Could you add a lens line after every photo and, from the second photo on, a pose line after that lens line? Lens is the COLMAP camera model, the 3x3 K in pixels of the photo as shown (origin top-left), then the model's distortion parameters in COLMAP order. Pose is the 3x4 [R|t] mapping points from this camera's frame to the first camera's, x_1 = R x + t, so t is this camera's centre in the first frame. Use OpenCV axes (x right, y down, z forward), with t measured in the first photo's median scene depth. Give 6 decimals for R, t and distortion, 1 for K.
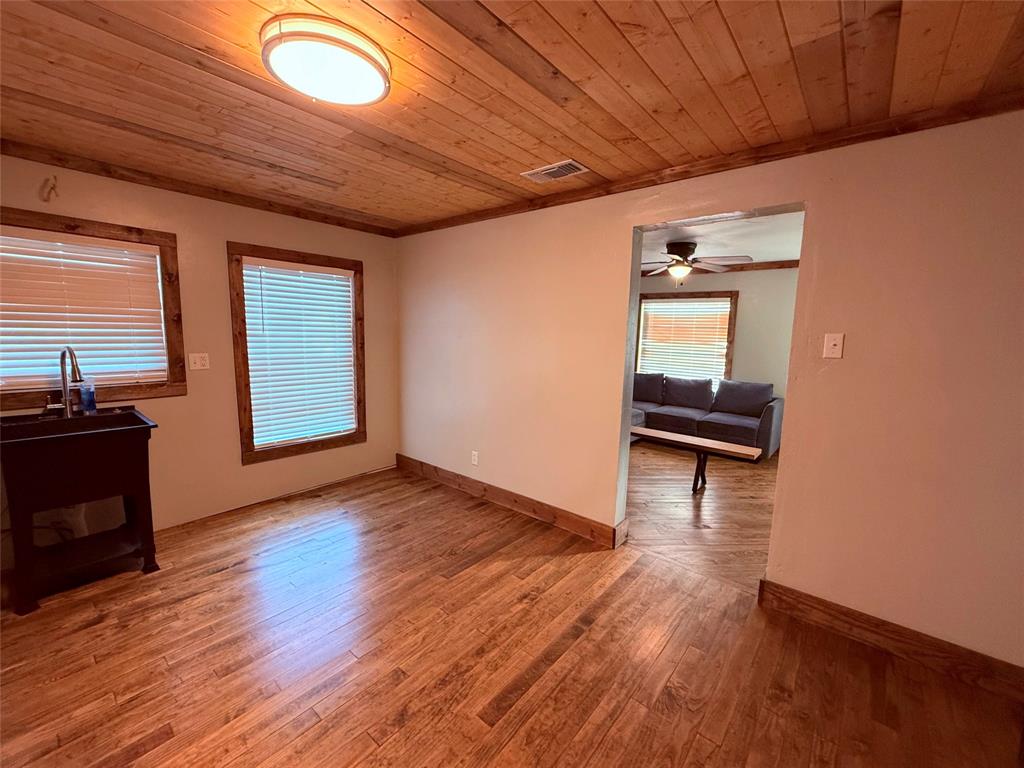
lens RADIAL K [[415.3, 0, 513.1], [0, 415.3, 384.4], [0, 0, 1]] dist [0.001026, 0.000382]
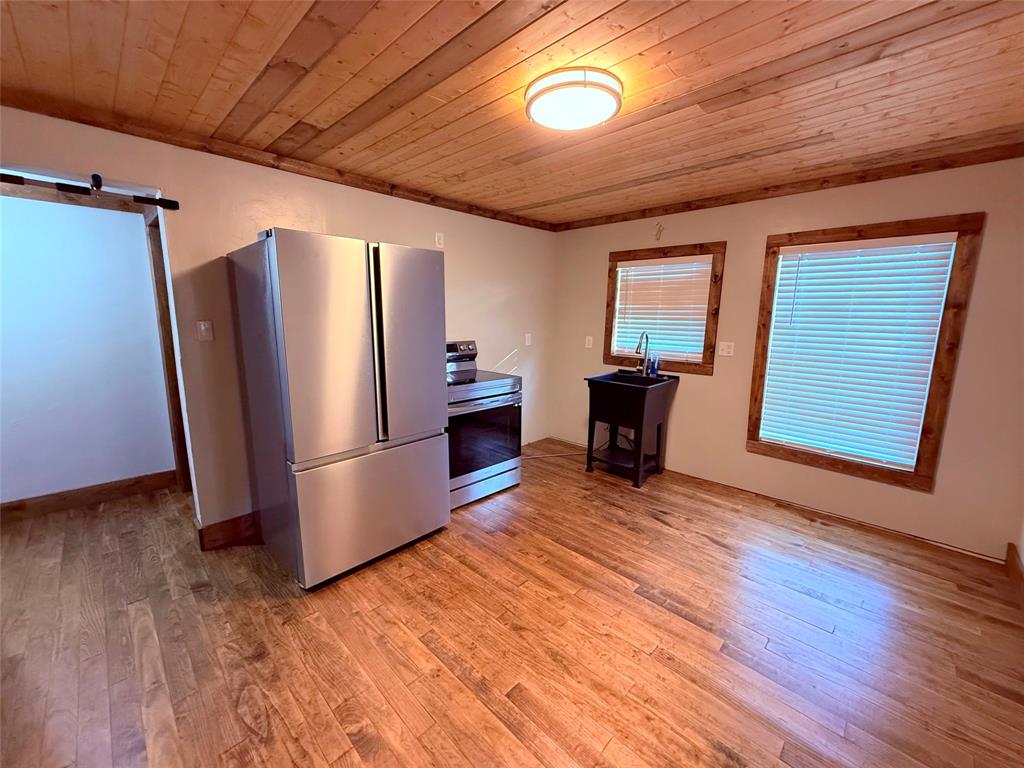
lens RADIAL K [[415.3, 0, 513.1], [0, 415.3, 384.4], [0, 0, 1]] dist [0.001026, 0.000382]
pose [[-0.081476, 0.143078, -0.986352, 0.453767], [-0.142792, 0.977757, 0.153626, -0.051819], [0.986394, 0.153360, -0.059233, 0.505644]]
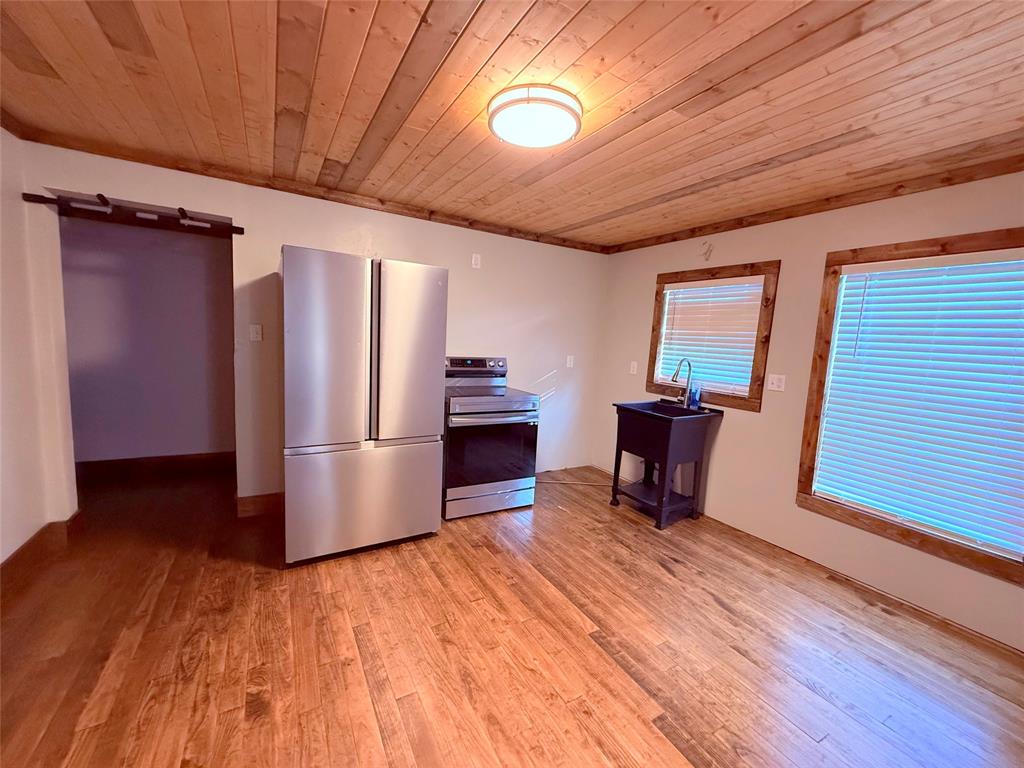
lens RADIAL K [[415.3, 0, 513.1], [0, 415.3, 384.4], [0, 0, 1]] dist [0.001026, 0.000382]
pose [[-0.344371, 0.062470, -0.936753, 0.403044], [-0.185166, 0.973665, 0.133003, -0.067071], [0.920392, 0.219258, -0.323735, 0.751861]]
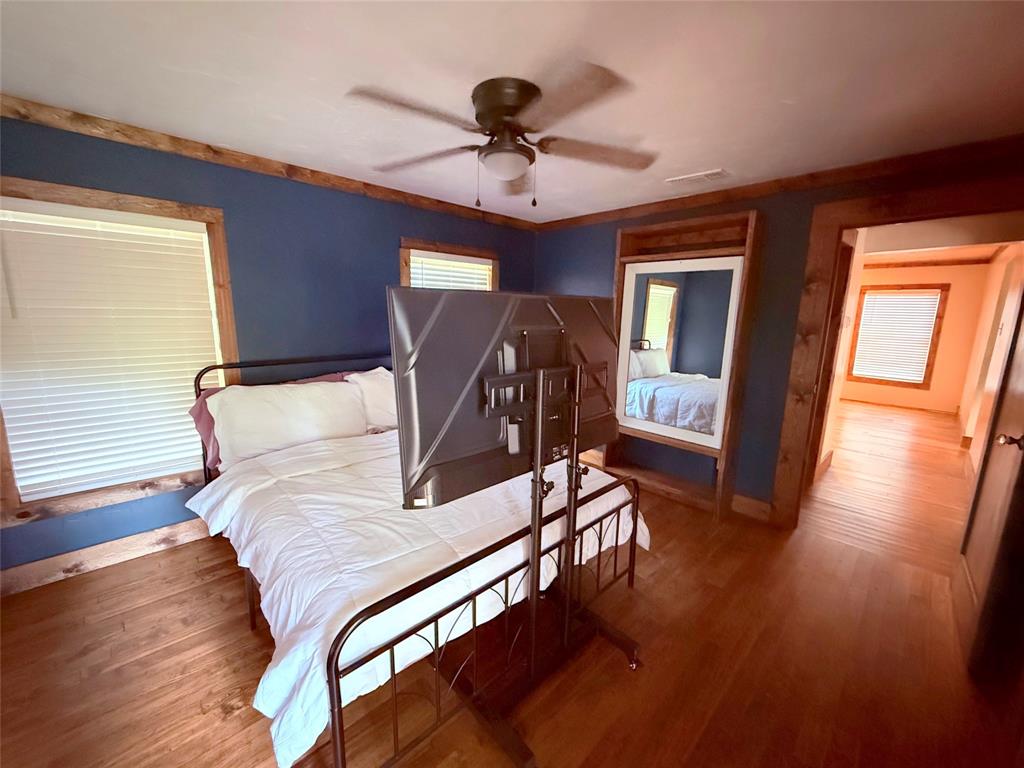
lens RADIAL K [[415.3, 0, 513.1], [0, 415.3, 384.4], [0, 0, 1]] dist [0.001026, 0.000382]
pose [[-0.088108, 0.149990, -0.984754, 2.018390], [-0.153593, 0.974730, 0.162206, 0.139919], [0.984198, 0.165543, -0.062844, -0.768133]]
